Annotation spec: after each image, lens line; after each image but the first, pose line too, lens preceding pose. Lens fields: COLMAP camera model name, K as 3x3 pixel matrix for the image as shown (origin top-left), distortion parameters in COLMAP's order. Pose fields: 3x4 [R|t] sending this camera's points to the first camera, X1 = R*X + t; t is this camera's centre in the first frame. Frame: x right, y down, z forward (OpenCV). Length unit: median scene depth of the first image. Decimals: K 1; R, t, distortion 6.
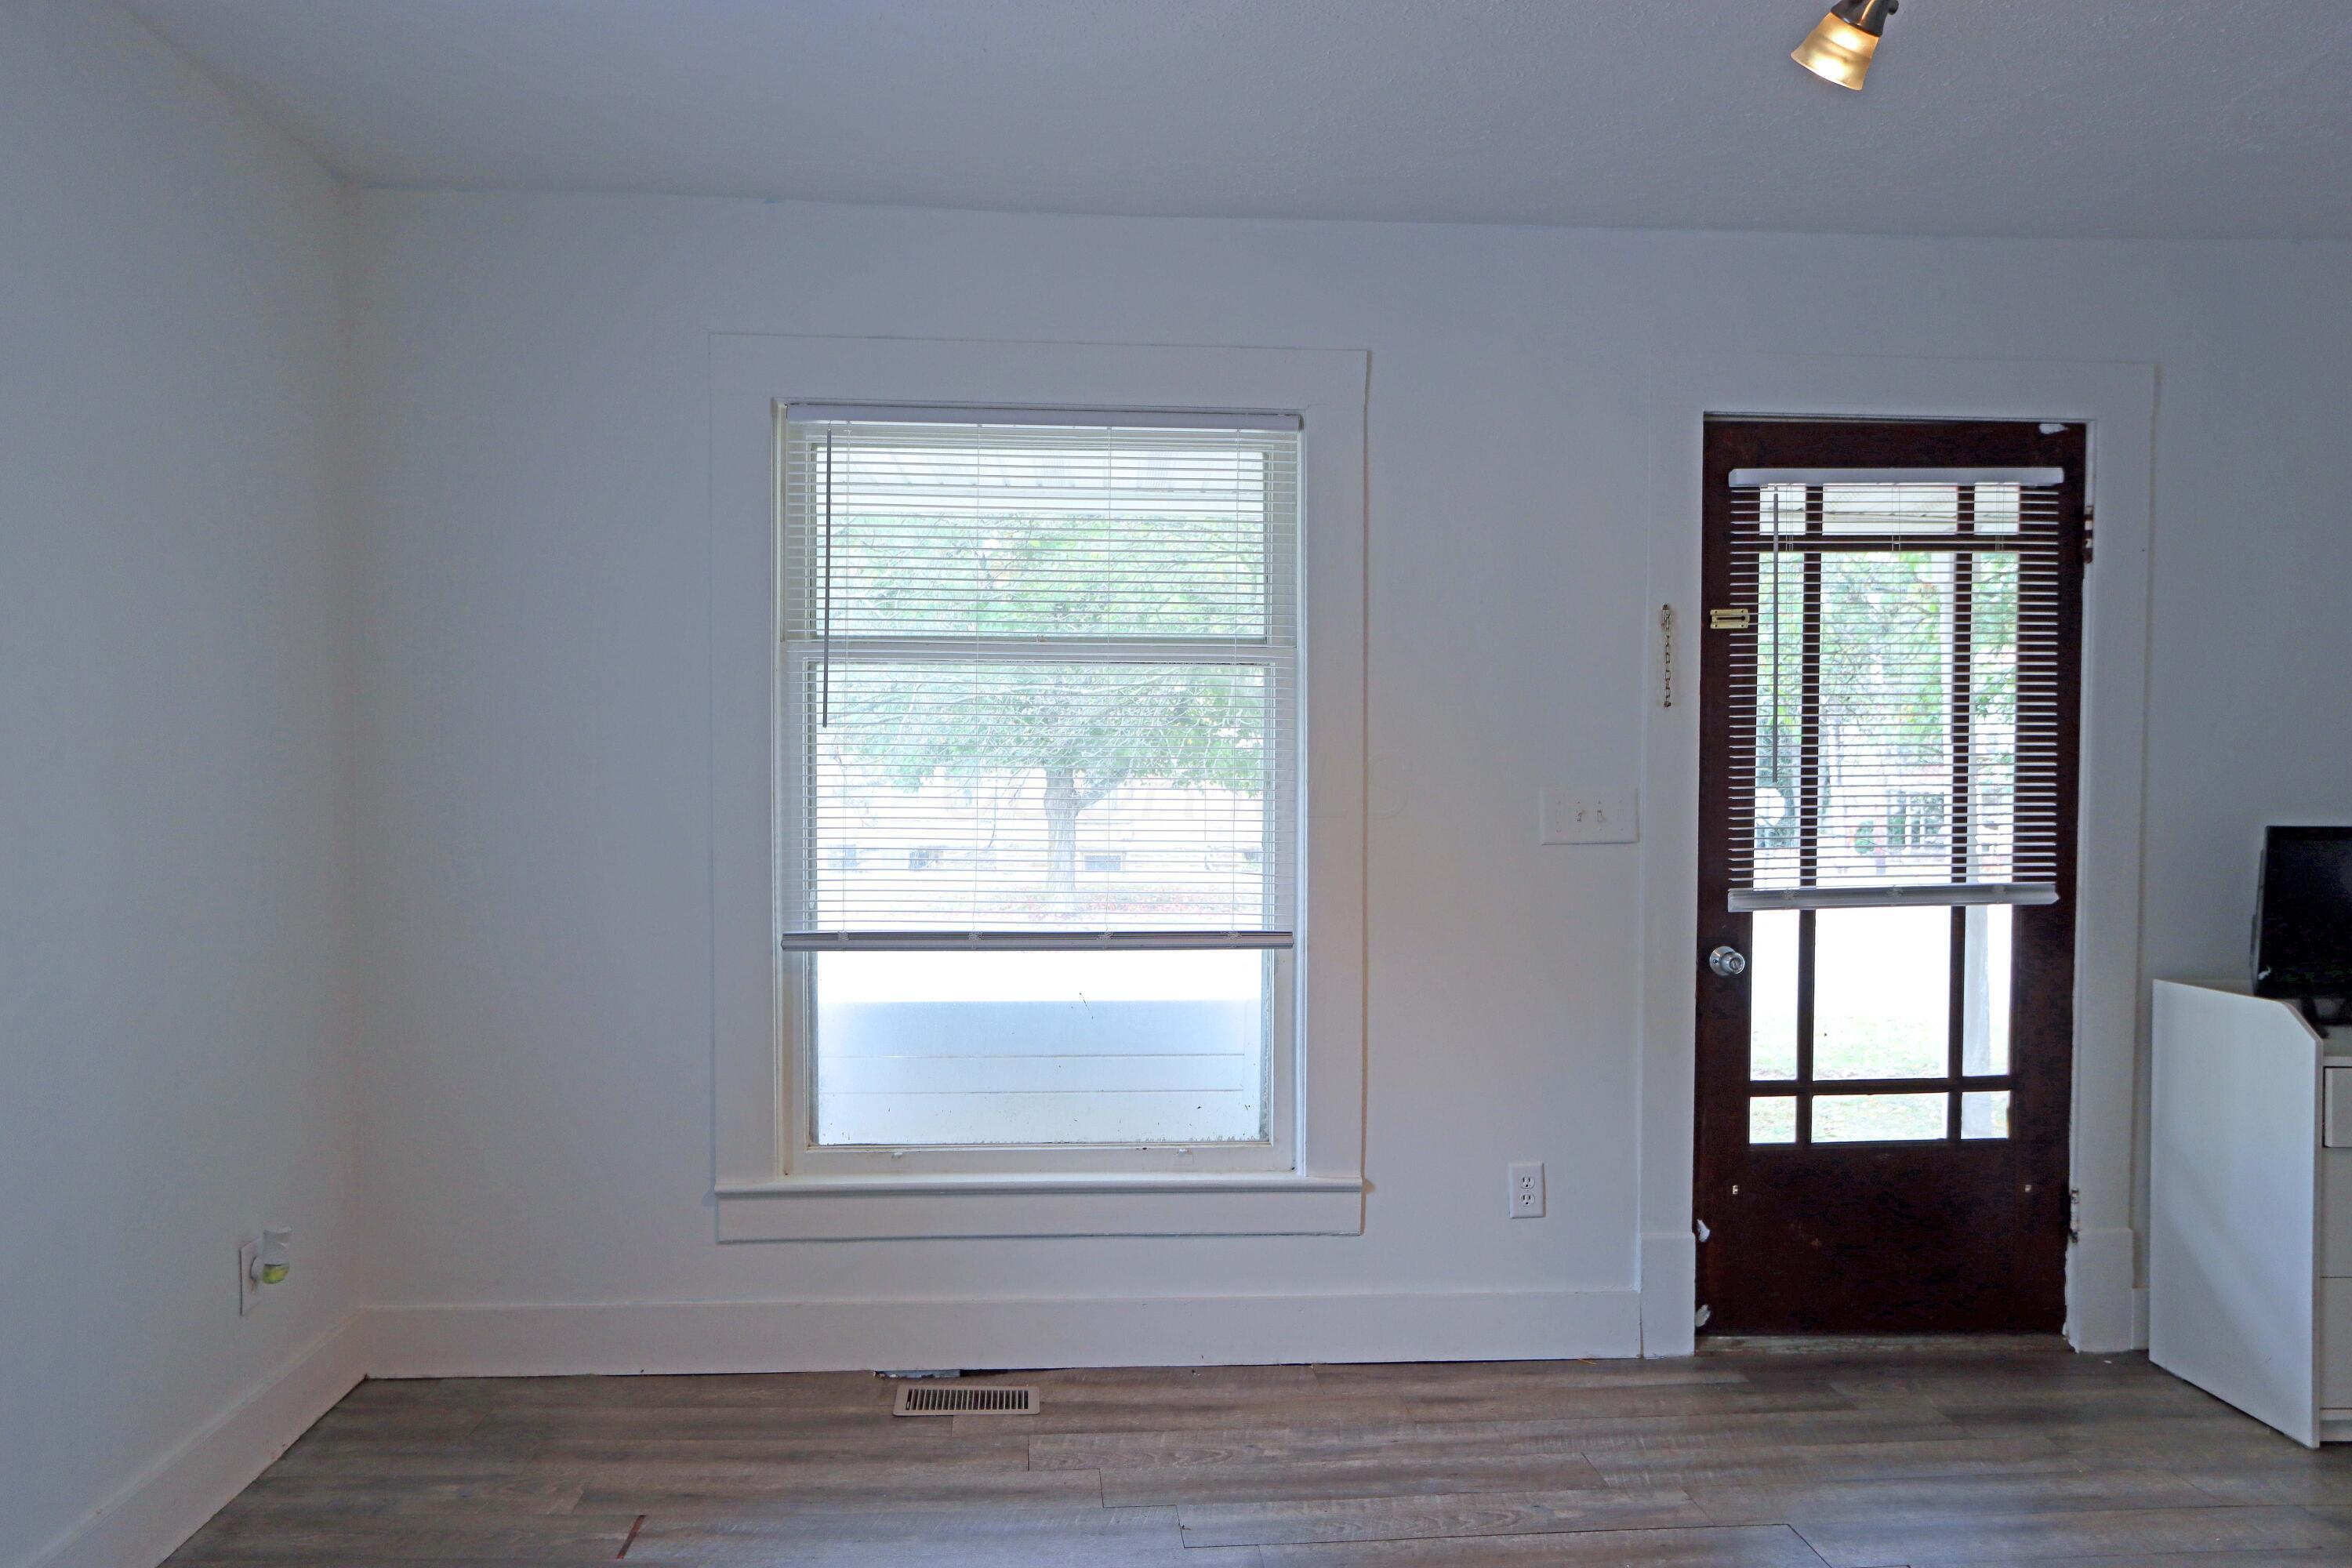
lens RADIAL K [[1571.6, 0, 1141.5], [0, 1571.6, 786.9], [0, 0, 1]] dist [-0.010358, 0.008860]
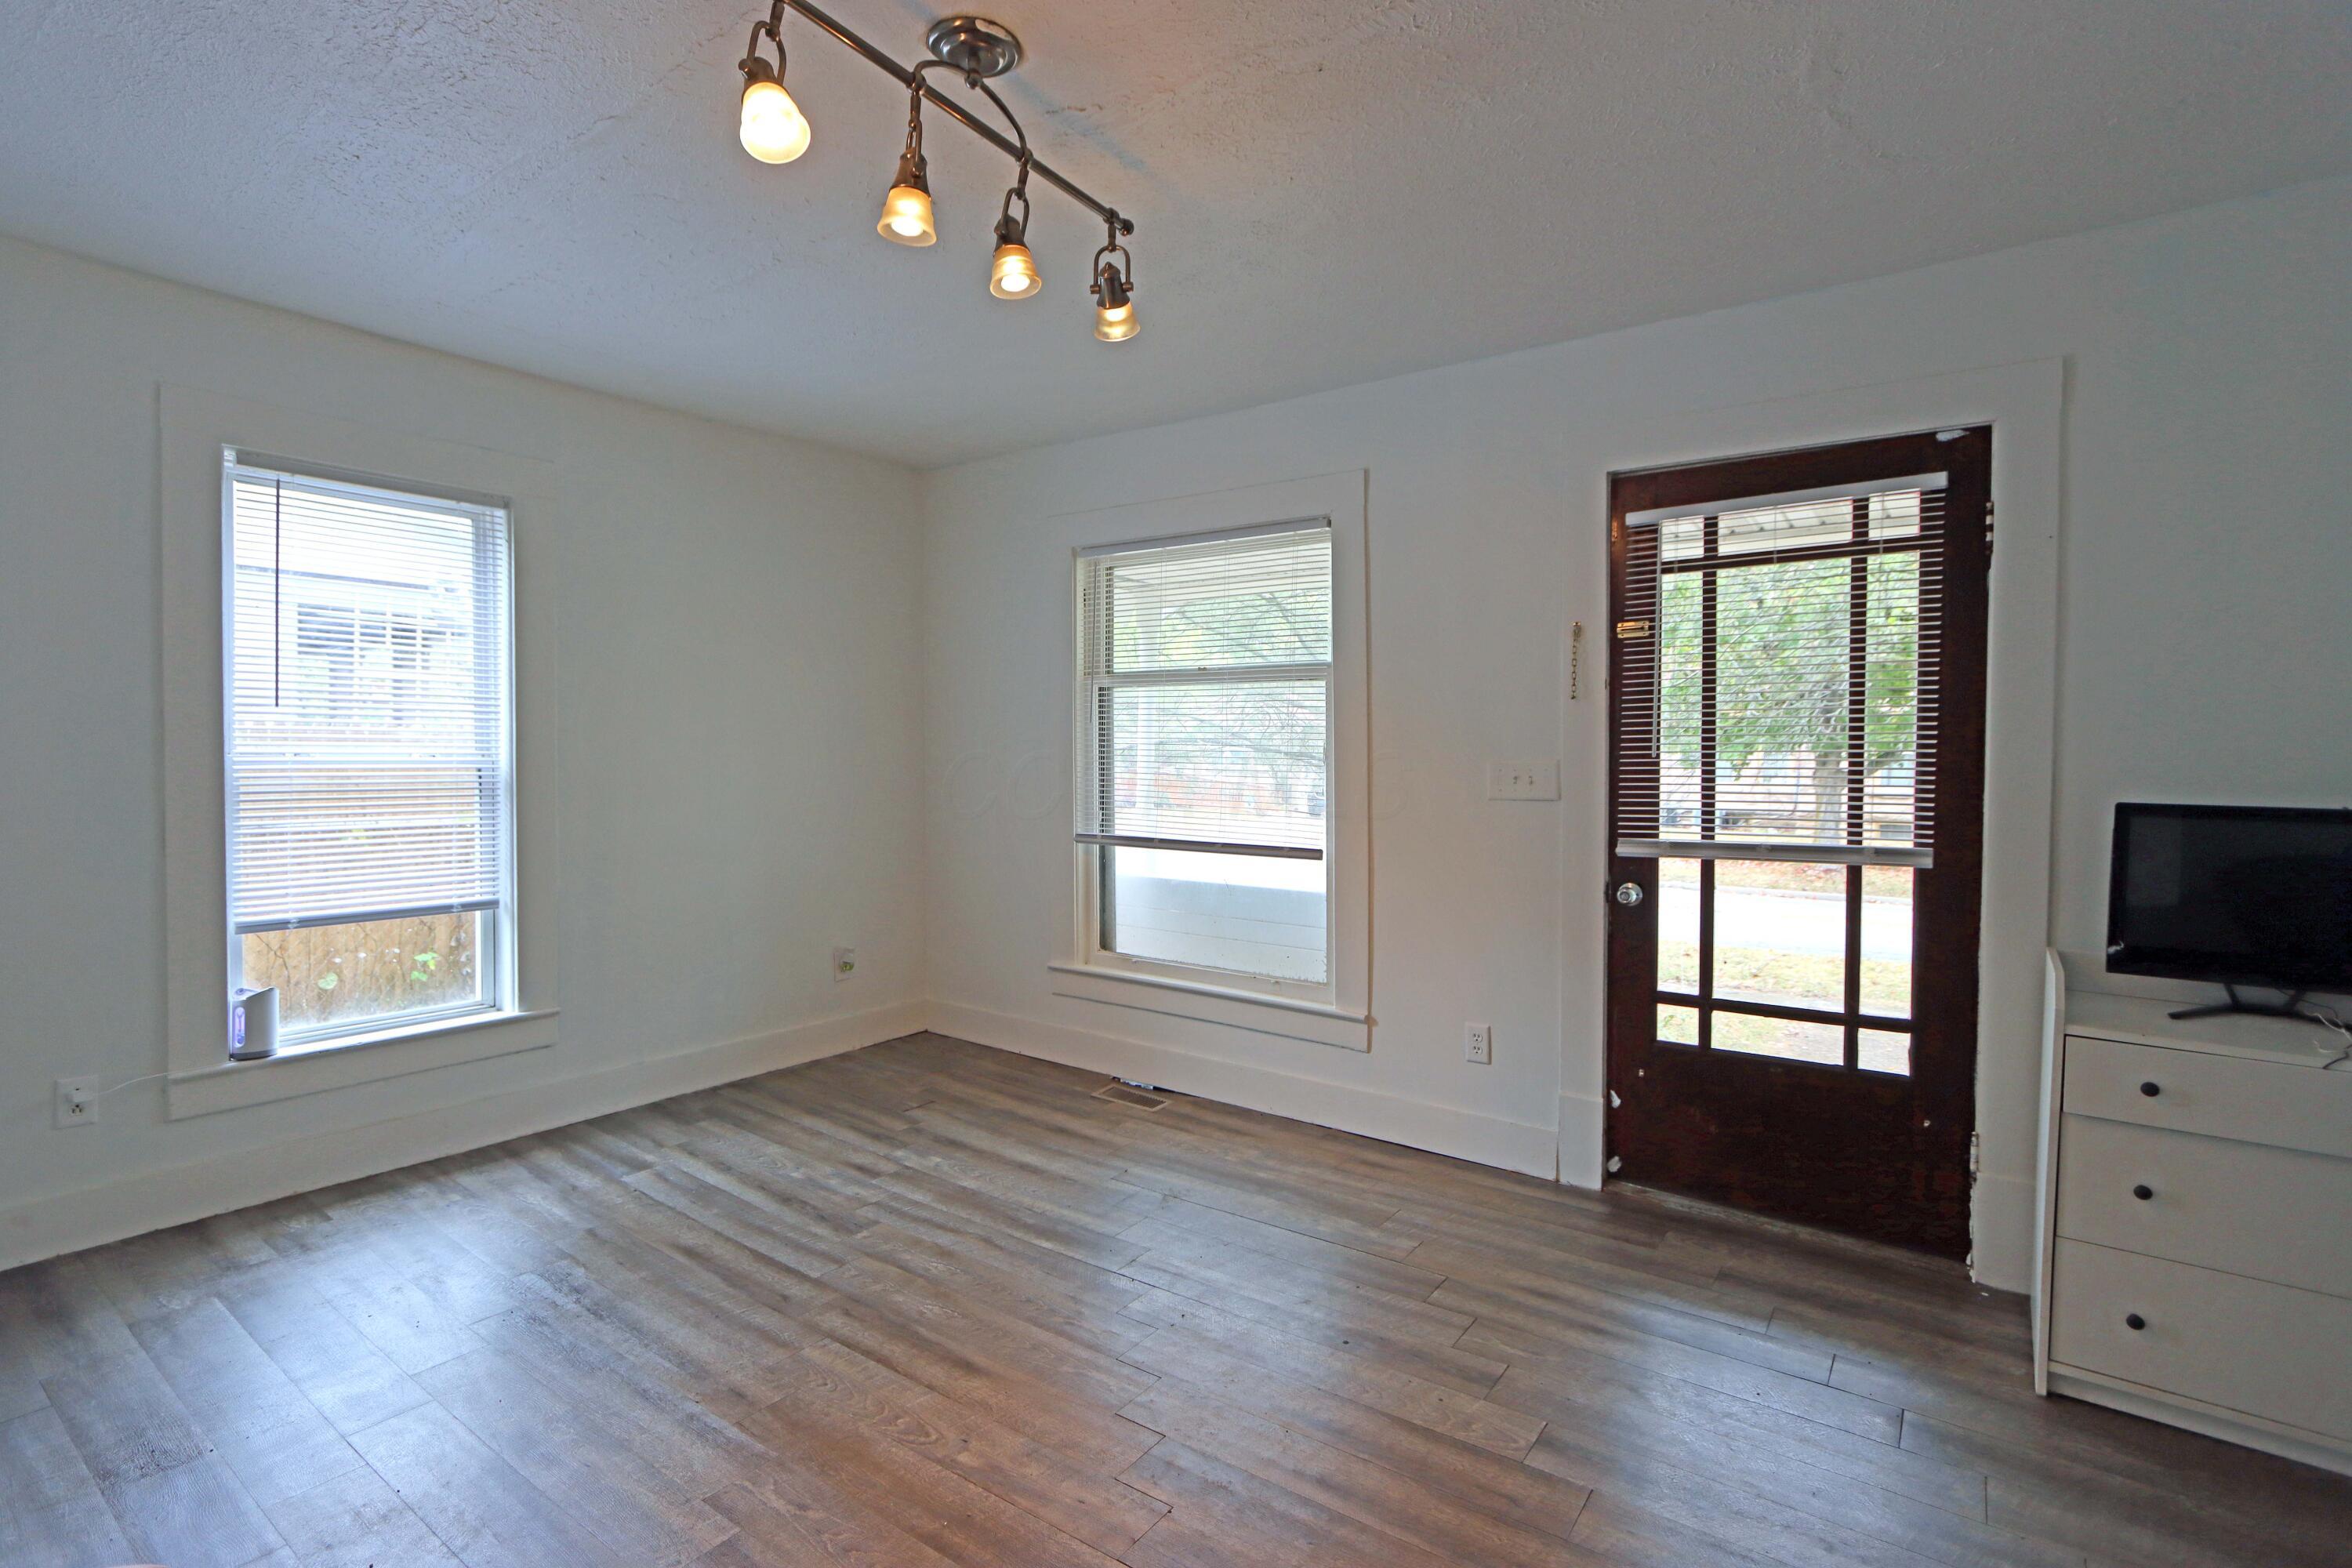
lens RADIAL K [[1085.8, 0, 1148.7], [0, 1085.8, 780.2], [0, 0, 1]] dist [-0.017034, 0.003450]
pose [[0.764044, 0.020587, -0.644836, 0.642374], [-0.011881, 0.999770, 0.017841, 0.005510], [0.645055, -0.005970, 0.764113, 0.063541]]
